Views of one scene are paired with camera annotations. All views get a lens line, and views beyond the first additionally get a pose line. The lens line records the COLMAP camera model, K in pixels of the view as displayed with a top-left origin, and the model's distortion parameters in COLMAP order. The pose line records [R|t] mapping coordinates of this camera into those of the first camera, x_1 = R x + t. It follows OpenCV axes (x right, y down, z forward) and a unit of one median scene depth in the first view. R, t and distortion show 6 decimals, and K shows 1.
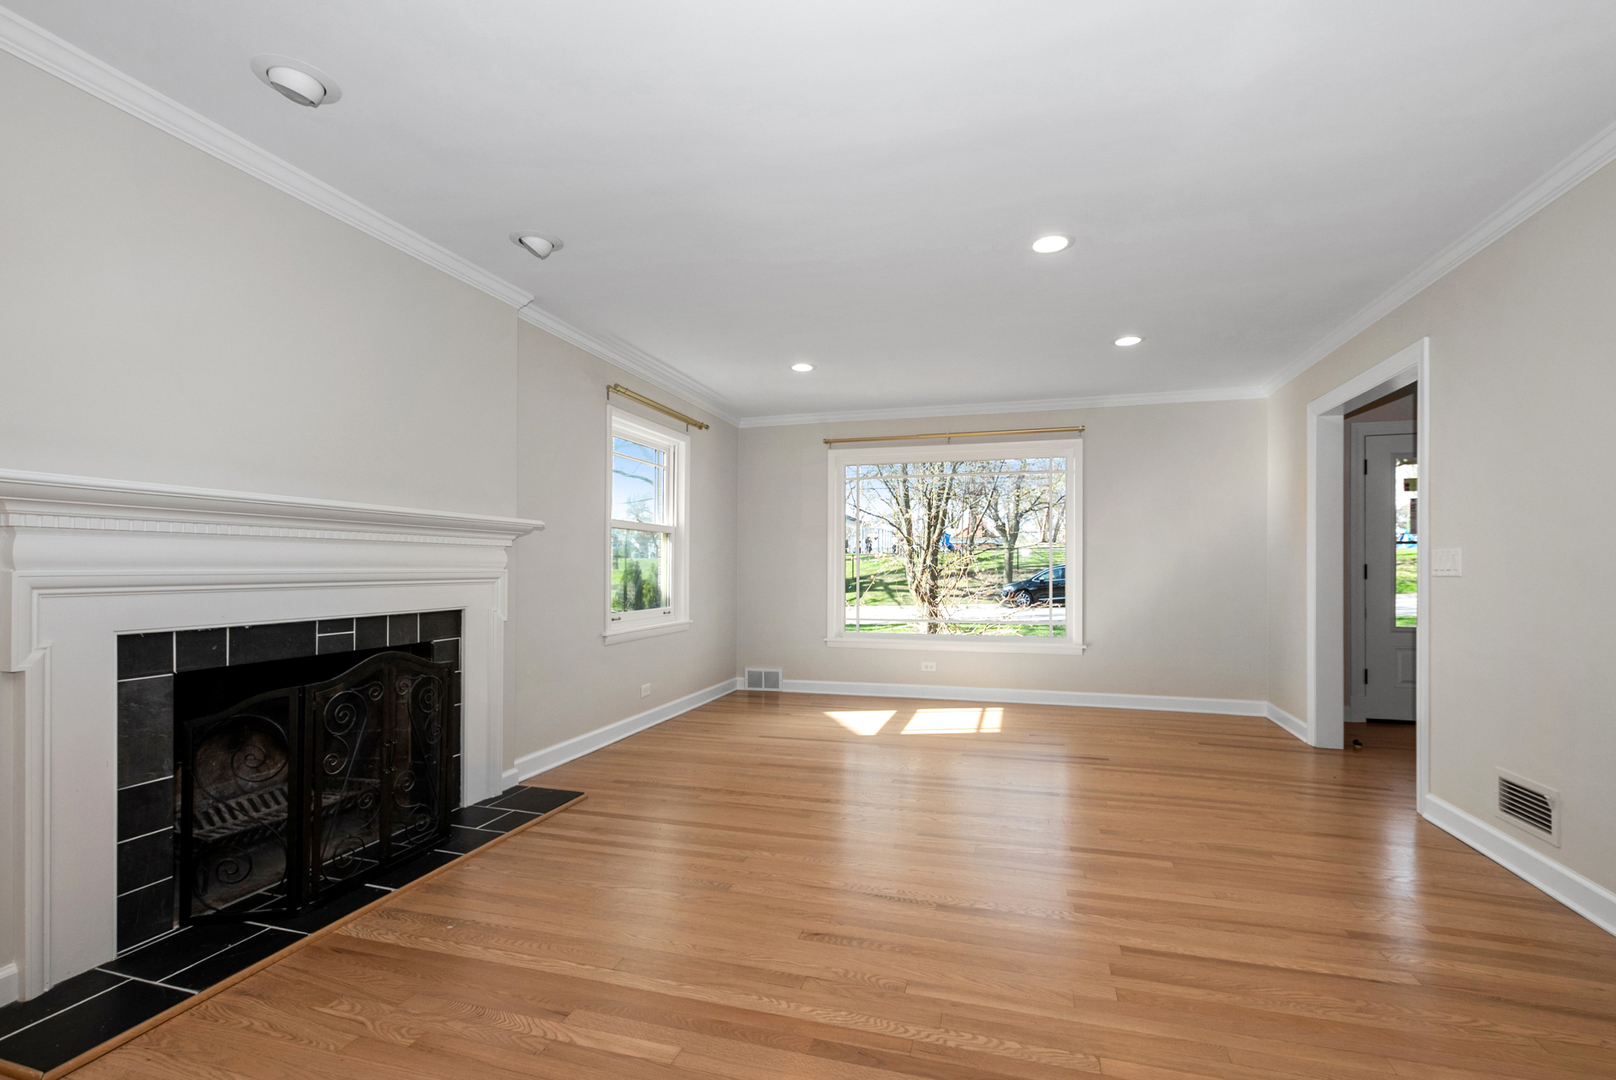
lens RADIAL K [[719.8, 0, 814.4], [0, 719.8, 551.7], [0, 0, 1]] dist [0.013938, -0.004156]
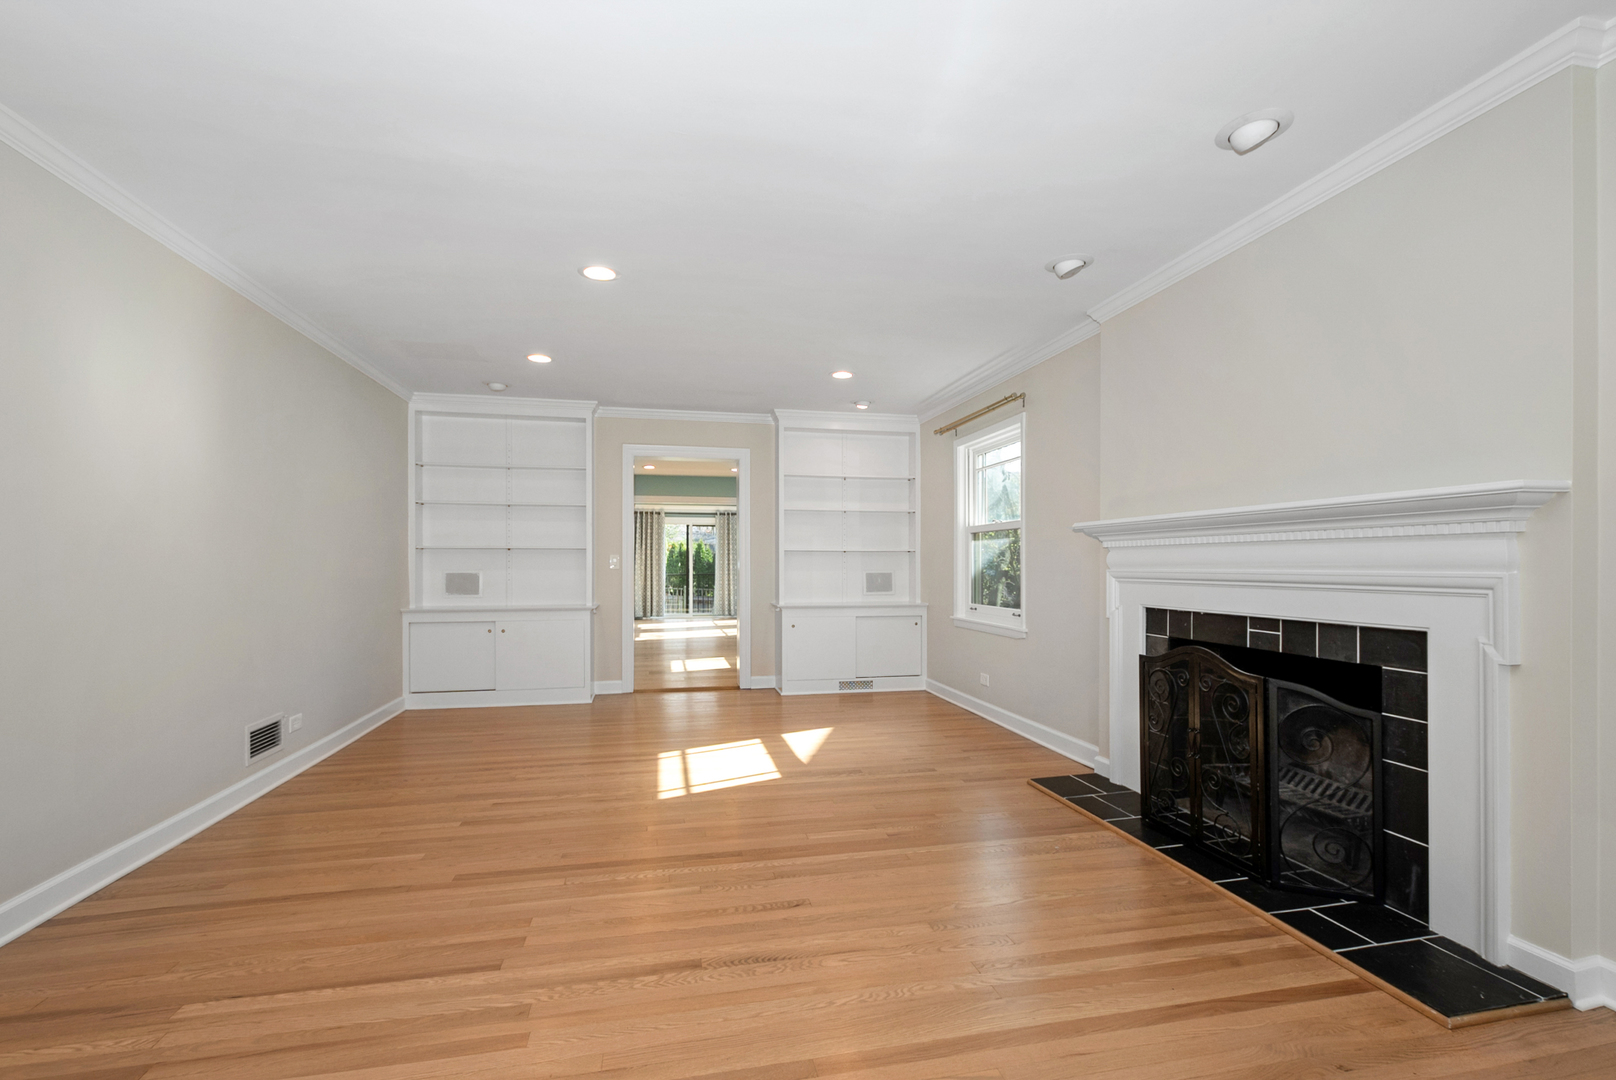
lens RADIAL K [[719.8, 0, 814.6], [0, 719.8, 554.8], [0, 0, 1]] dist [0.013938, -0.004156]
pose [[-0.877602, -0.010262, -0.479279, 0.459338], [0.007074, 0.999385, -0.034352, 0.037610], [0.479337, -0.033538, -0.876990, 1.801805]]
